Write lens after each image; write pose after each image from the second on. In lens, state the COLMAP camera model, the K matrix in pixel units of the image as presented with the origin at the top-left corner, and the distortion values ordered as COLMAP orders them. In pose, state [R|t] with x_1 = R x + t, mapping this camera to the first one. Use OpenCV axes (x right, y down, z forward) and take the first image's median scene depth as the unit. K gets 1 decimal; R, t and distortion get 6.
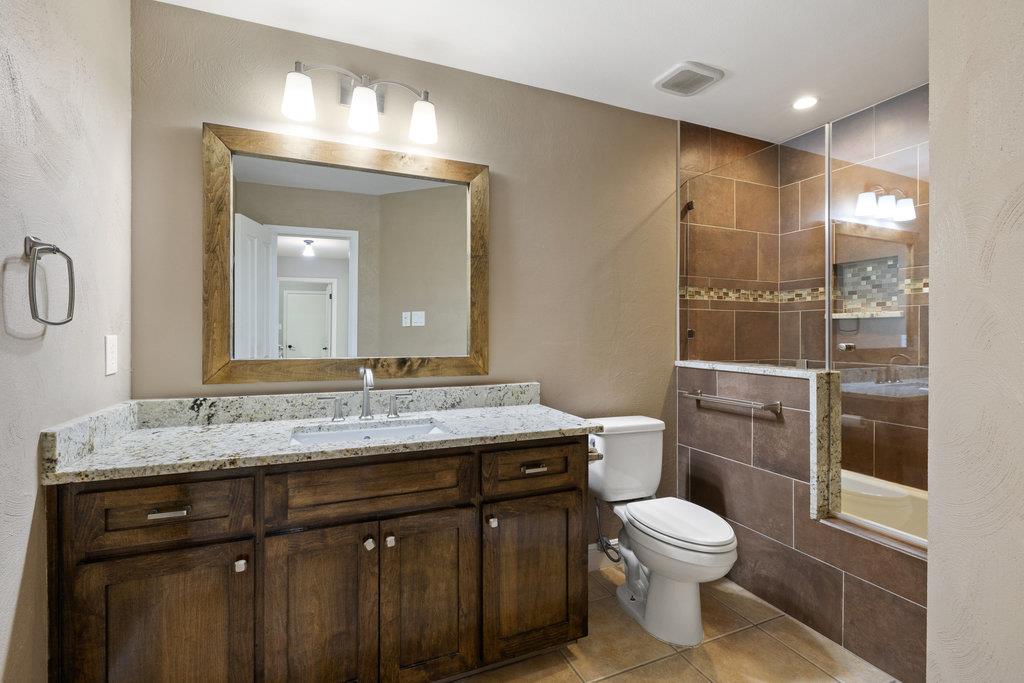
lens RADIAL K [[455.1, 0, 512.0], [0, 455.1, 341.5], [0, 0, 1]] dist [0.000051, 0.000002]
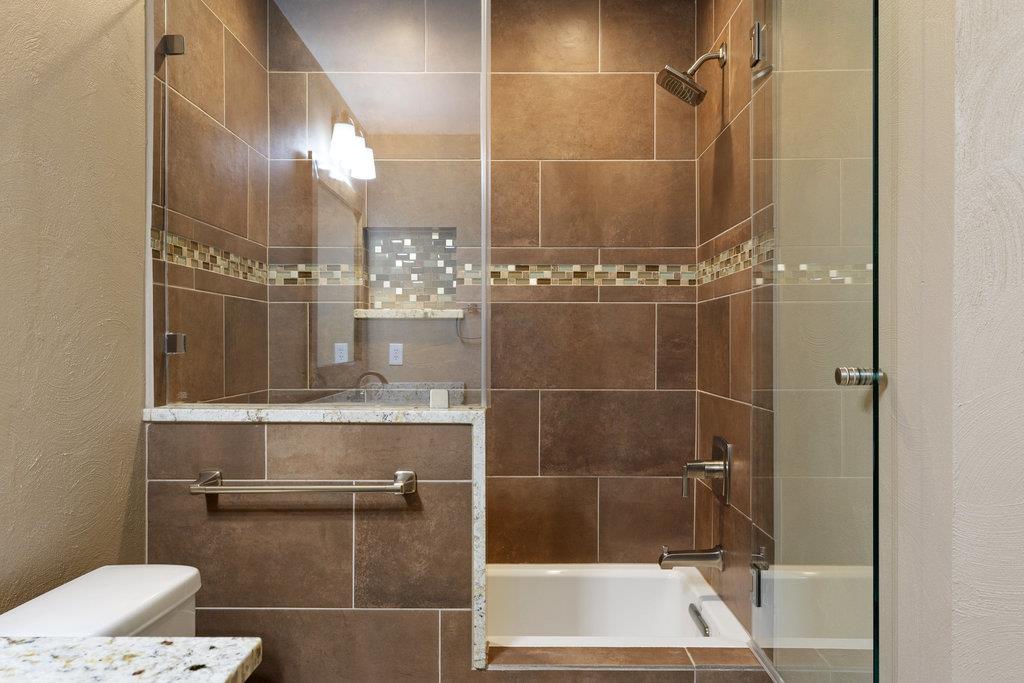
lens RADIAL K [[768.1, 0, 512.0], [0, 768.1, 341.5], [0, 0, 1]] dist [0.009315, 0.004063]
pose [[0.393251, 0.001185, 0.919430, -0.157221], [0.014780, 0.999862, -0.007610, -0.008827], [-0.919312, 0.016581, 0.393179, 0.442319]]
